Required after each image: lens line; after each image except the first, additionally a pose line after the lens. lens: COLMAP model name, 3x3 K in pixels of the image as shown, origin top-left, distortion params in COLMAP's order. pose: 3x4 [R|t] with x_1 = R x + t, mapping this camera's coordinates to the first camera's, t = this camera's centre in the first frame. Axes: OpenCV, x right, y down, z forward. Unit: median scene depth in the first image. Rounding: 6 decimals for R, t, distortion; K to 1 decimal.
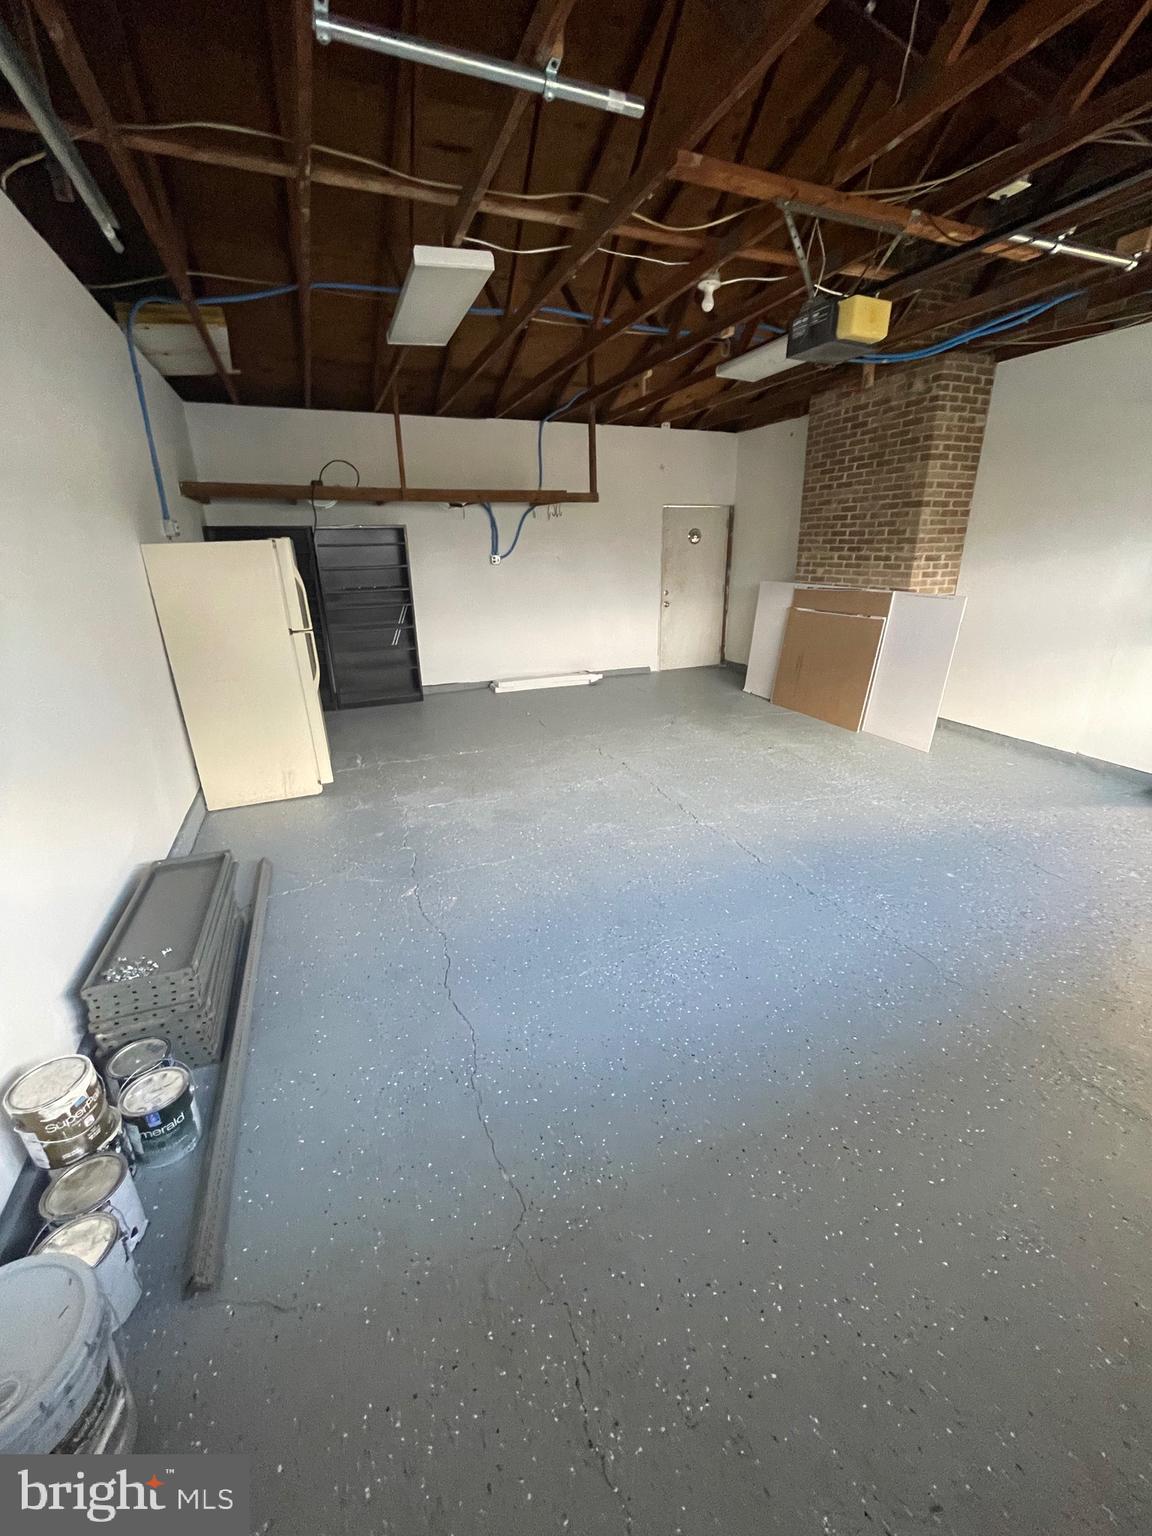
lens RADIAL K [[629.8, 0, 579.5], [0, 629.8, 769.5], [0, 0, 1]] dist [-0.002252, 0.000412]
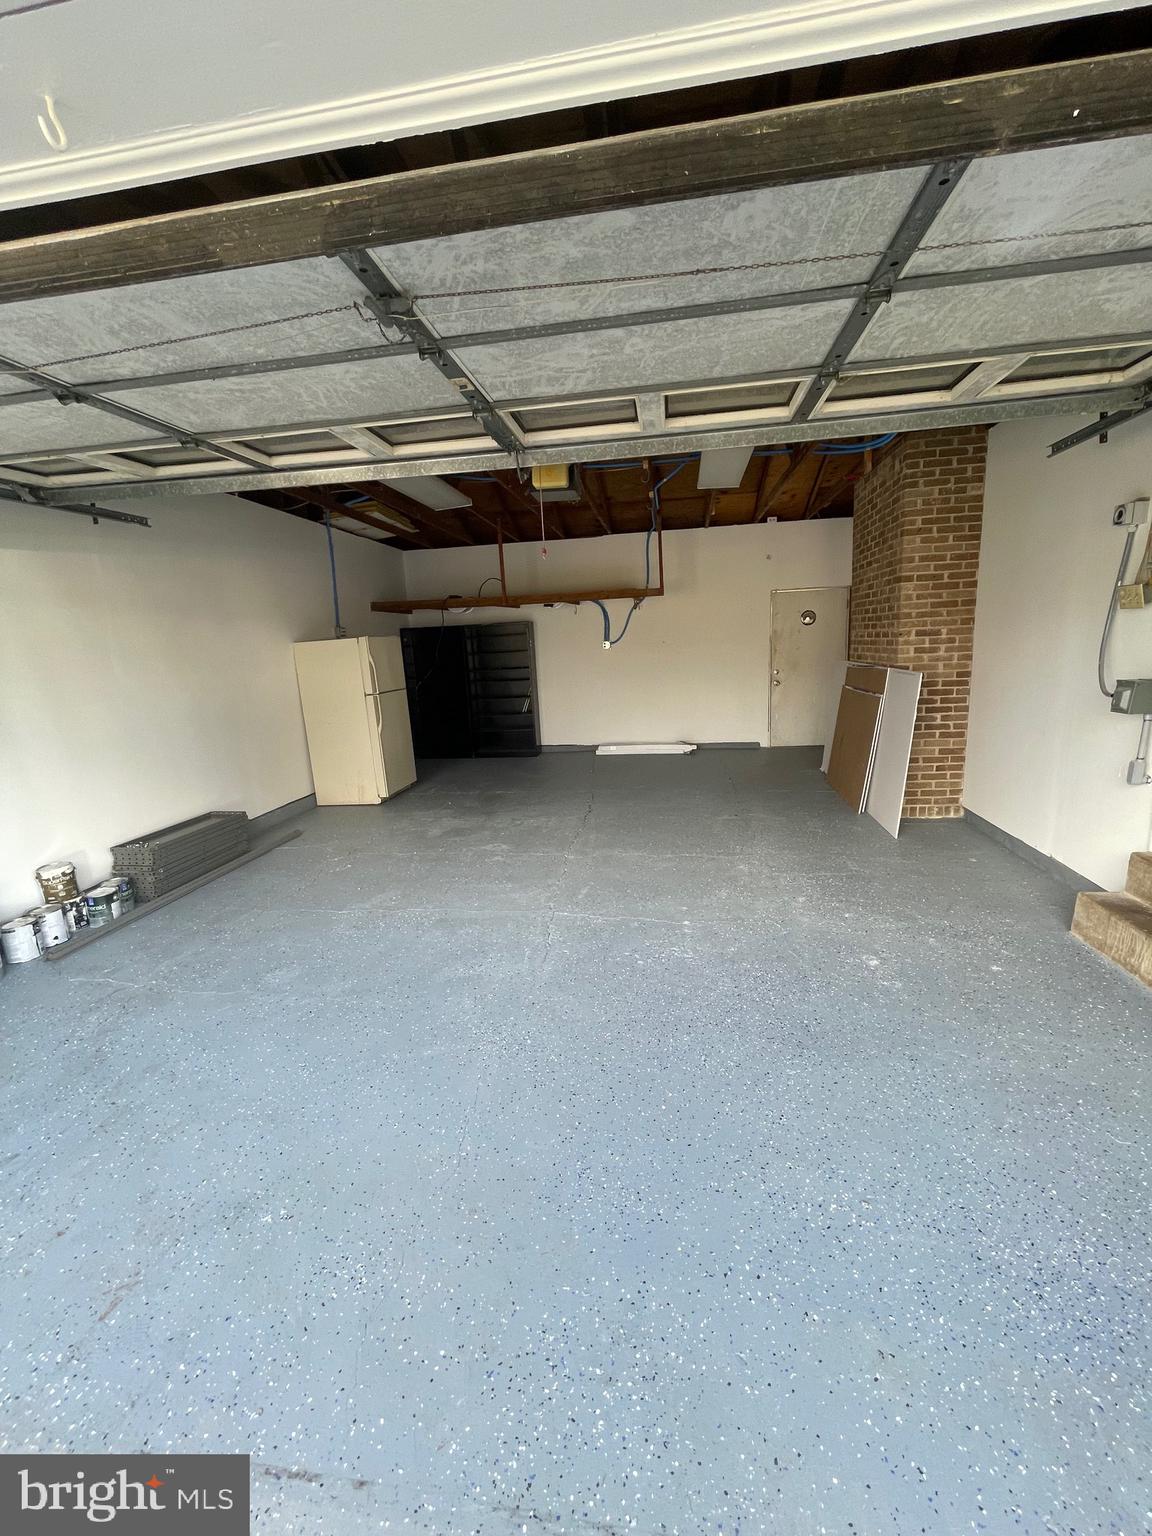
lens RADIAL K [[629.8, 0, 575.9], [0, 629.8, 770.8], [0, 0, 1]] dist [-0.002252, 0.000412]
pose [[0.859770, 0.078182, -0.504661, 0.594685], [-0.140788, 0.986203, -0.087072, 0.021142], [0.490891, 0.145912, 0.858915, -0.030777]]
